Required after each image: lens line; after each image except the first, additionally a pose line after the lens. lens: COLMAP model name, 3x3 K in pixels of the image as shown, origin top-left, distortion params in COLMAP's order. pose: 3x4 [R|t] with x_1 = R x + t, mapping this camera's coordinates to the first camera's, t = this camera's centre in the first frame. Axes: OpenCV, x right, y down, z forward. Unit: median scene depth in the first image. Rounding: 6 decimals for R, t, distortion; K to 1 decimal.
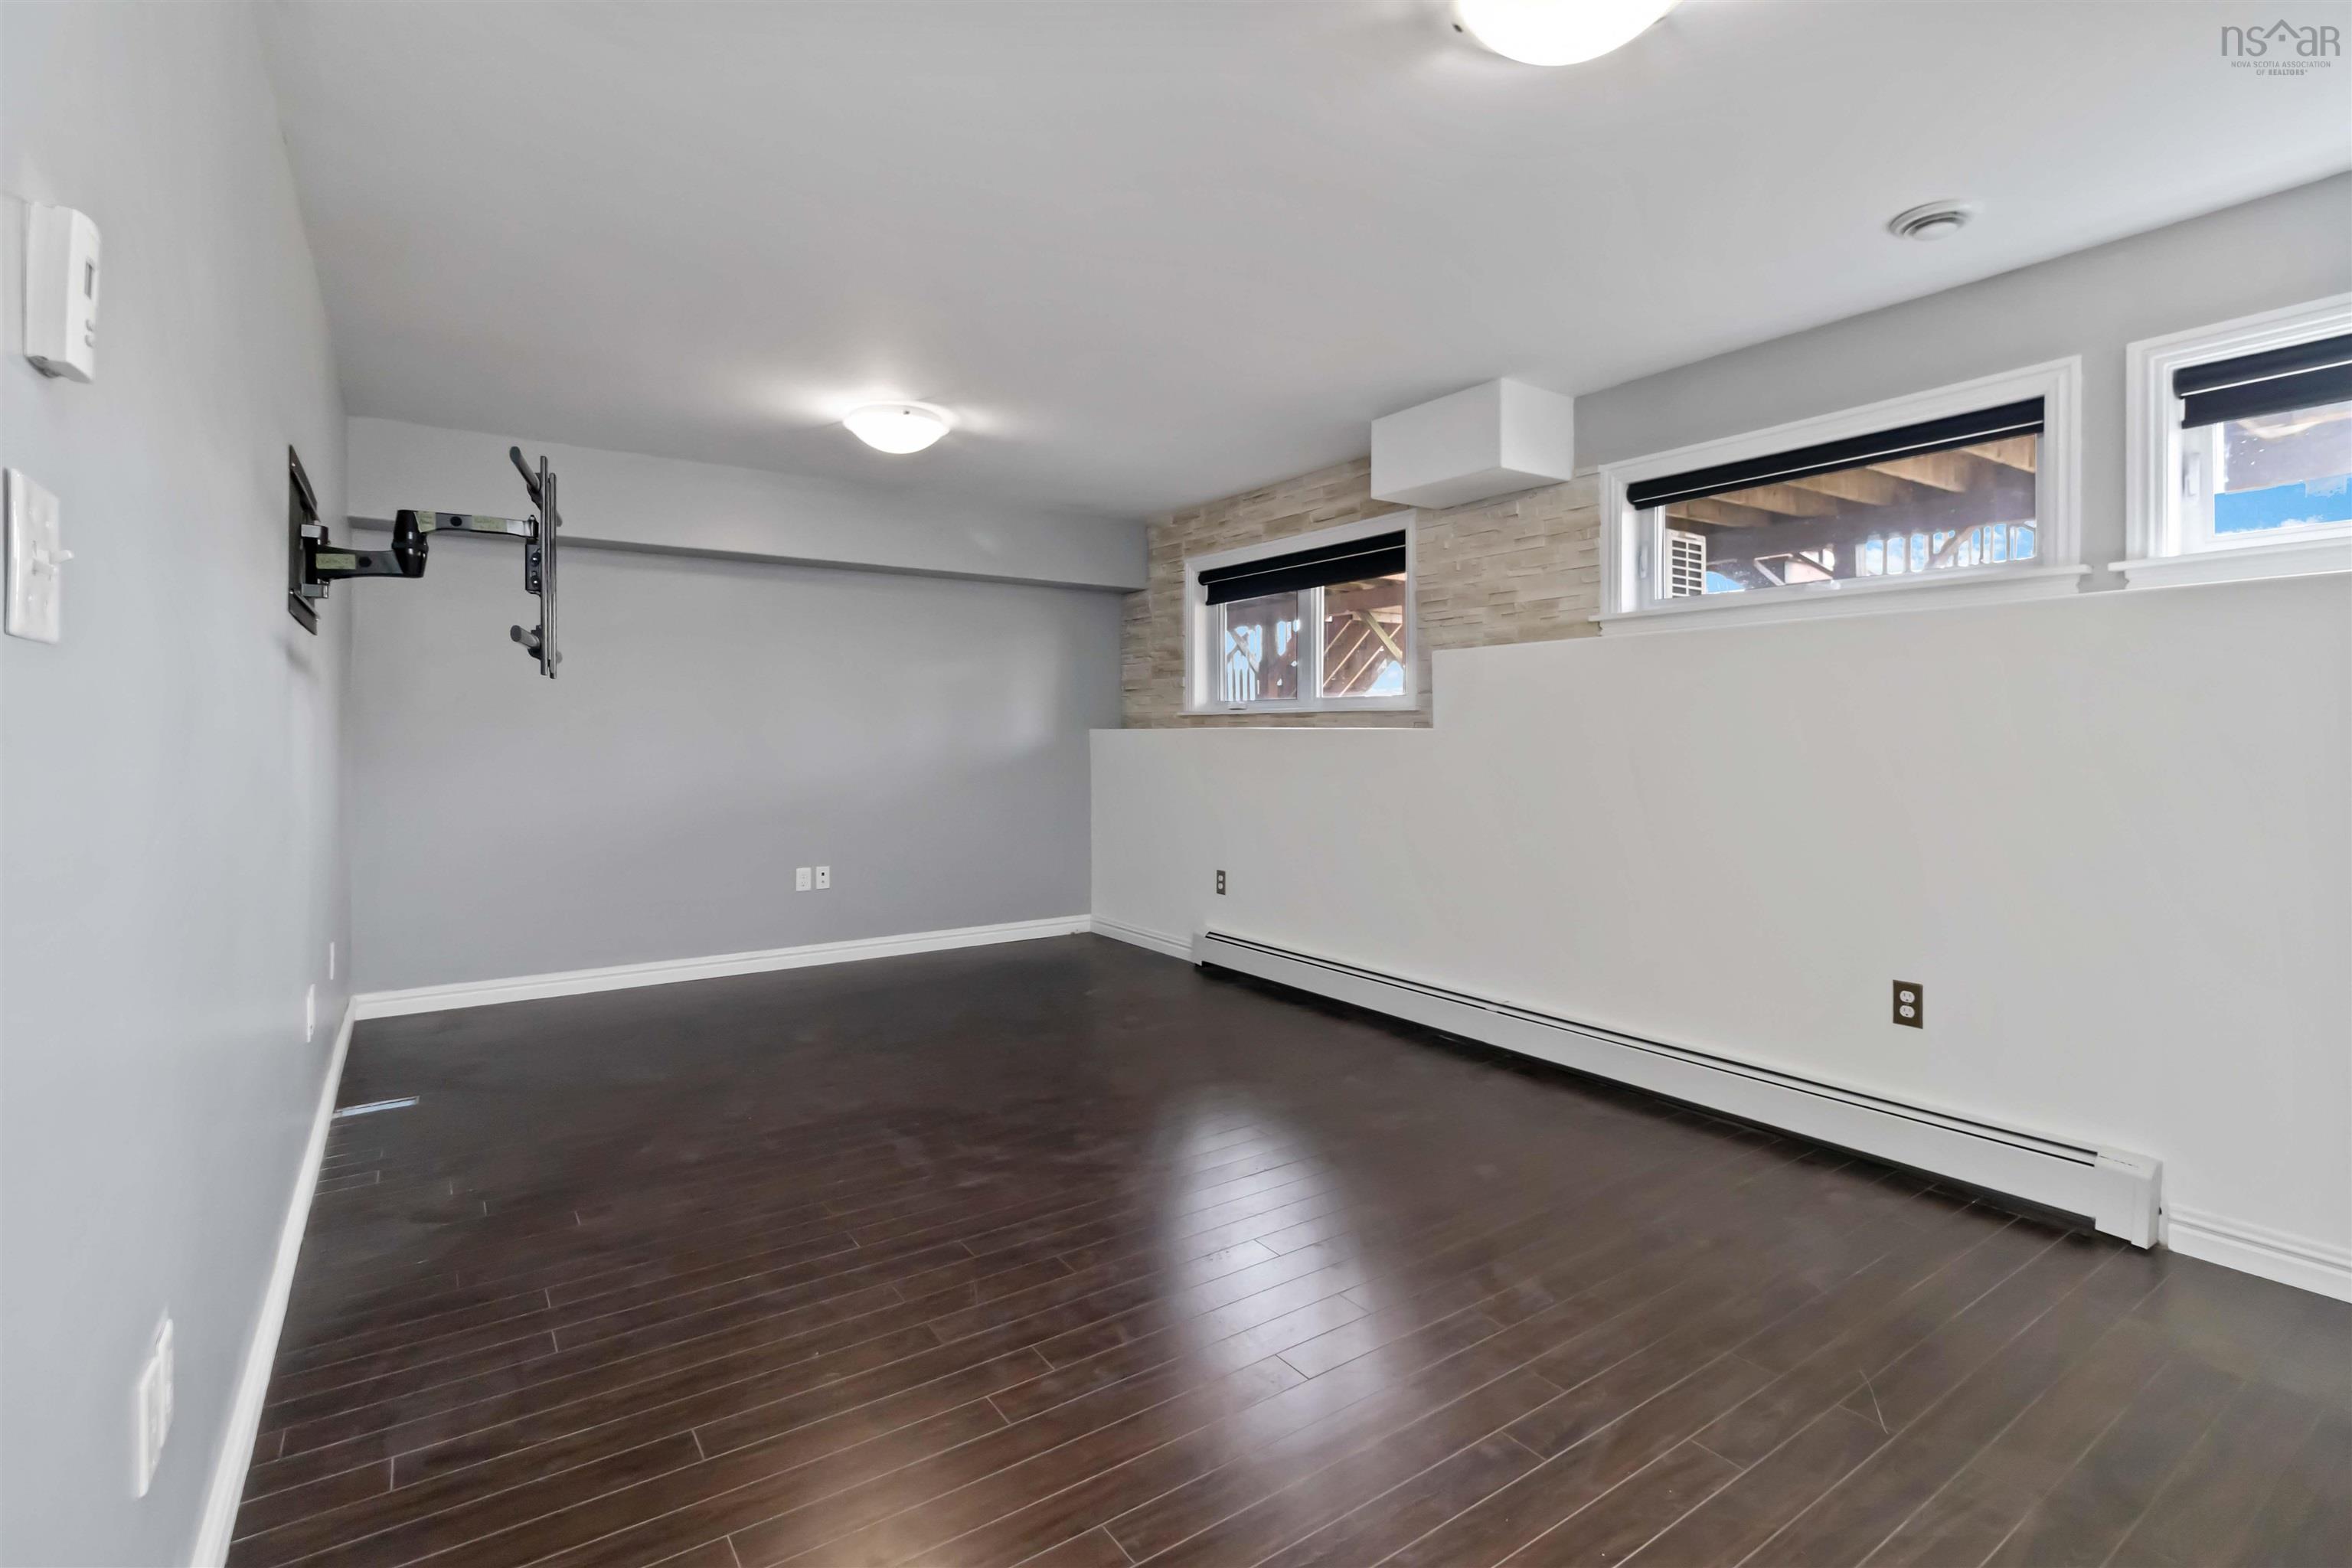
lens RADIAL K [[1088.5, 0, 1155.6], [0, 1088.5, 720.5], [0, 0, 1]] dist [0.005277, 0.001428]
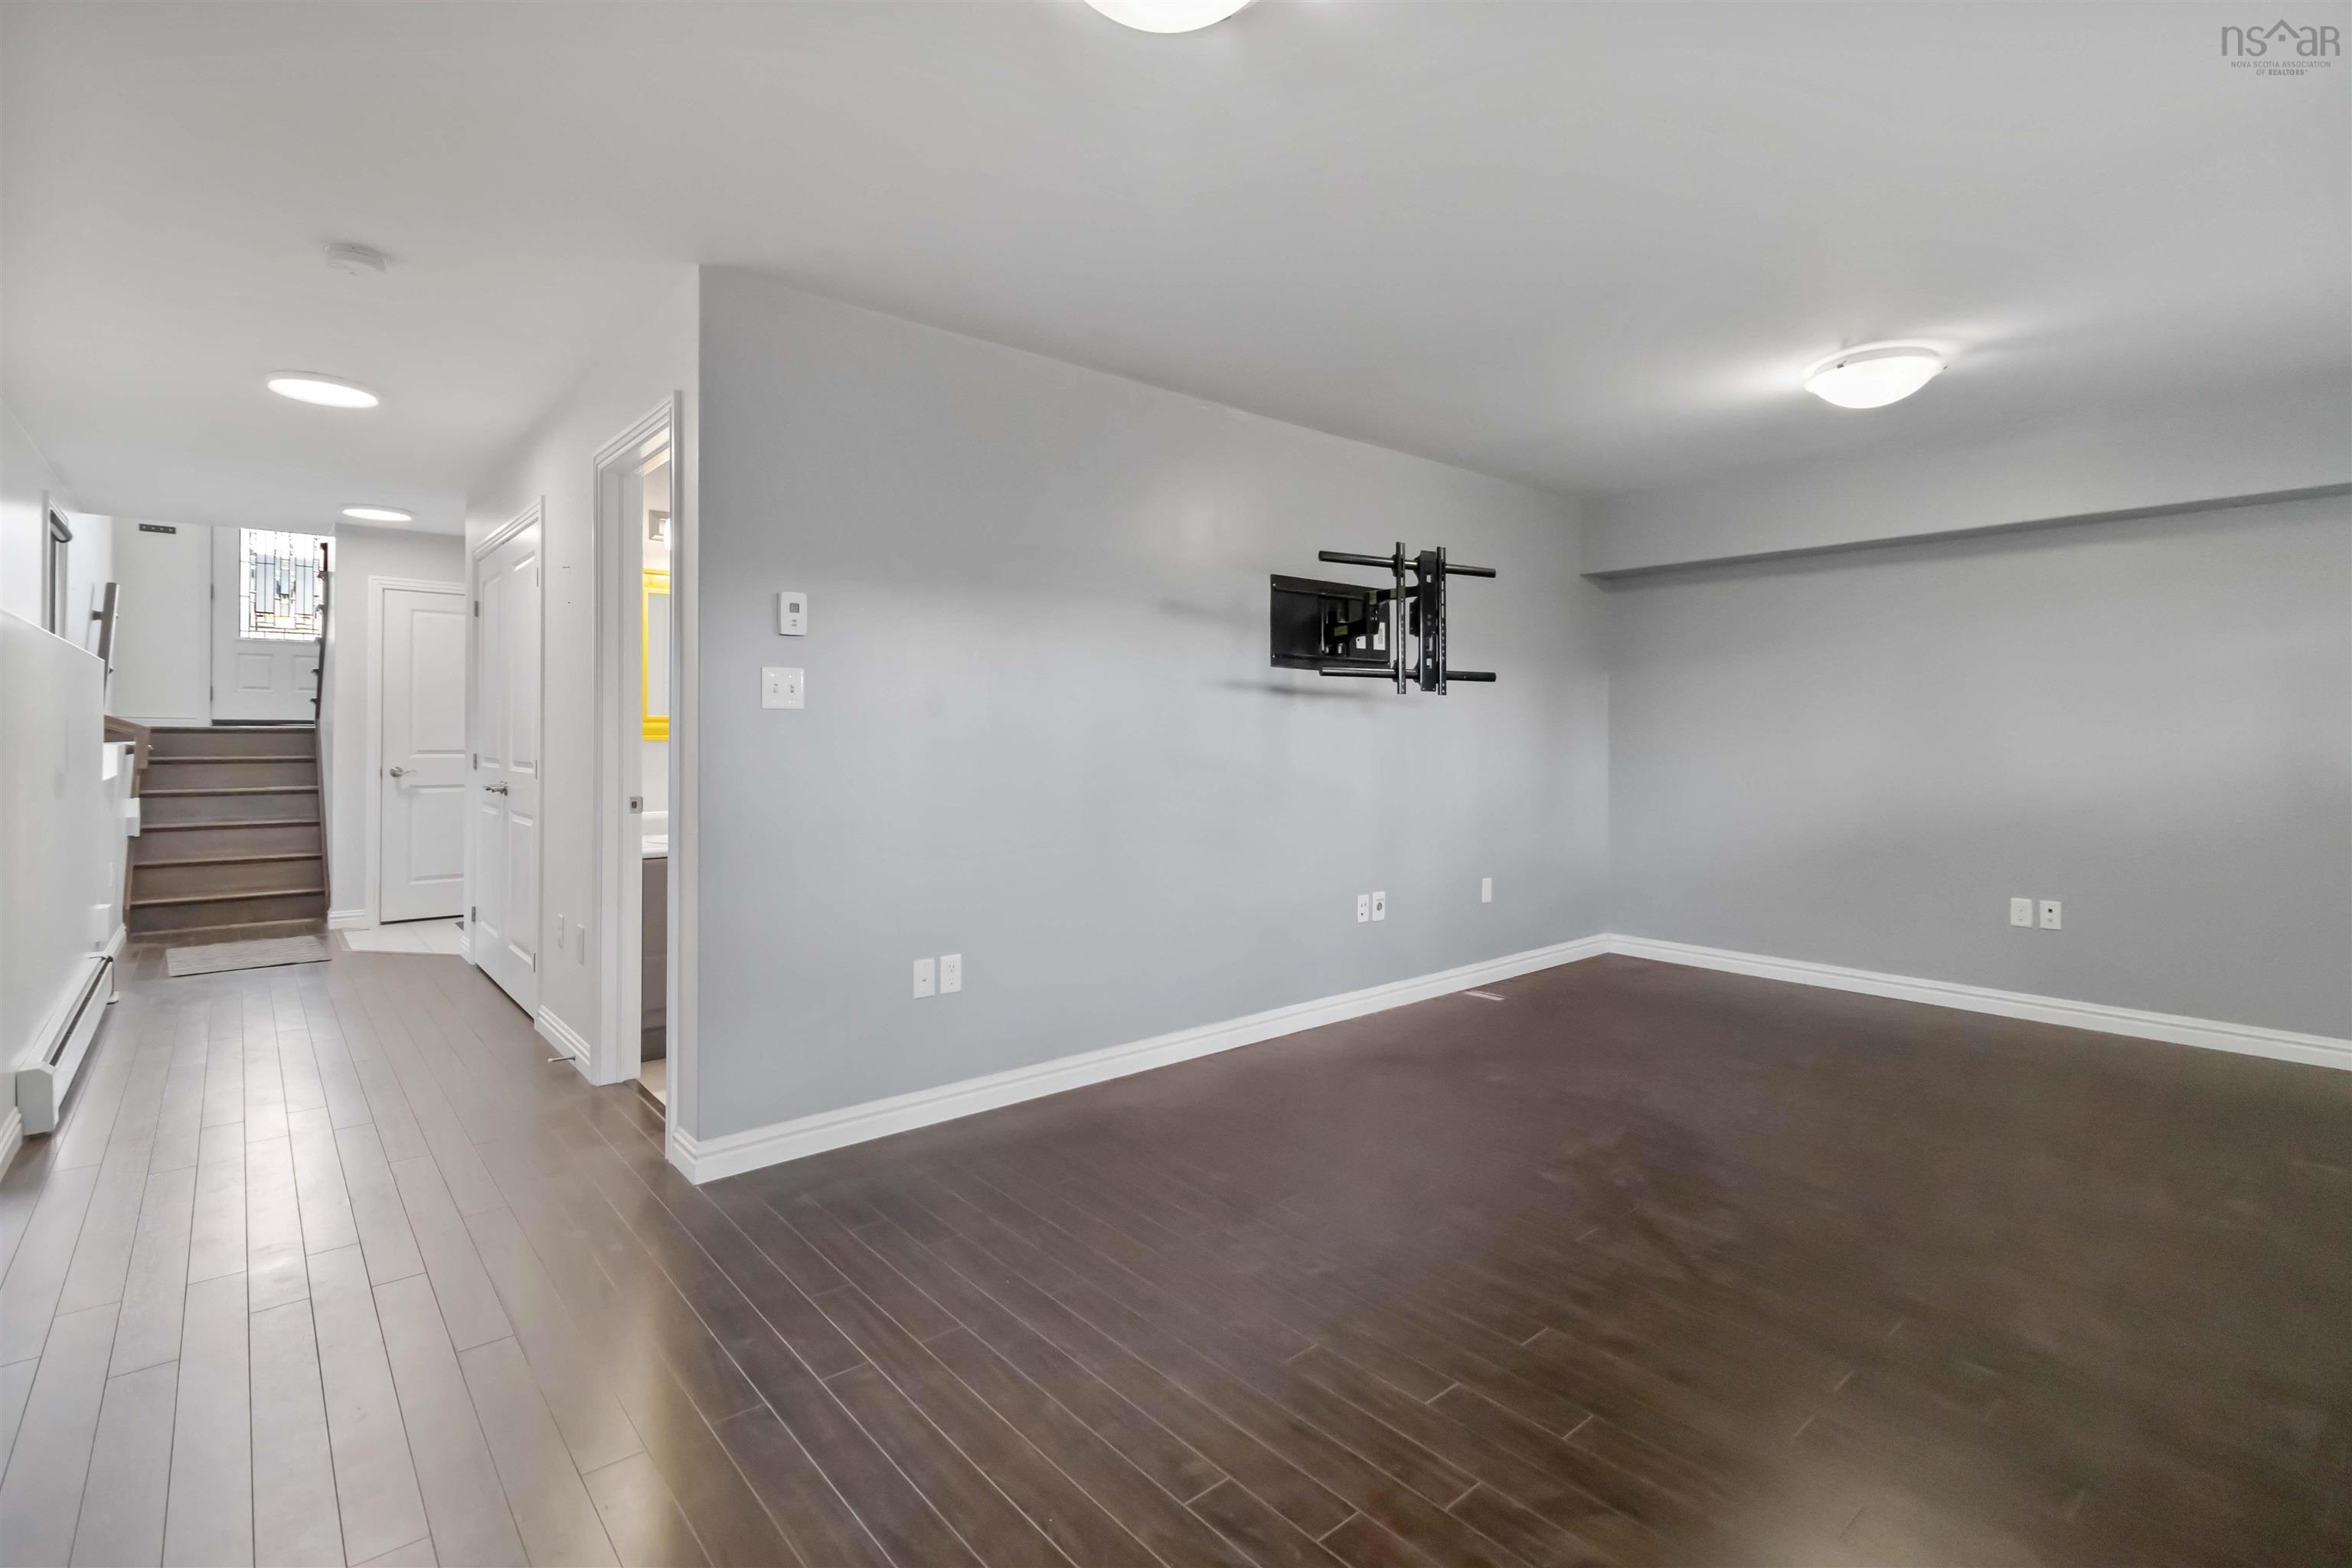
lens RADIAL K [[1088.5, 0, 1204.4], [0, 1088.5, 733.8], [0, 0, 1]] dist [0.005277, 0.001428]
pose [[0.133814, 0.003168, -0.991001, 0.708937], [0.009115, 0.999949, 0.004427, 0.004471], [0.990965, -0.009625, 0.133778, 0.492253]]
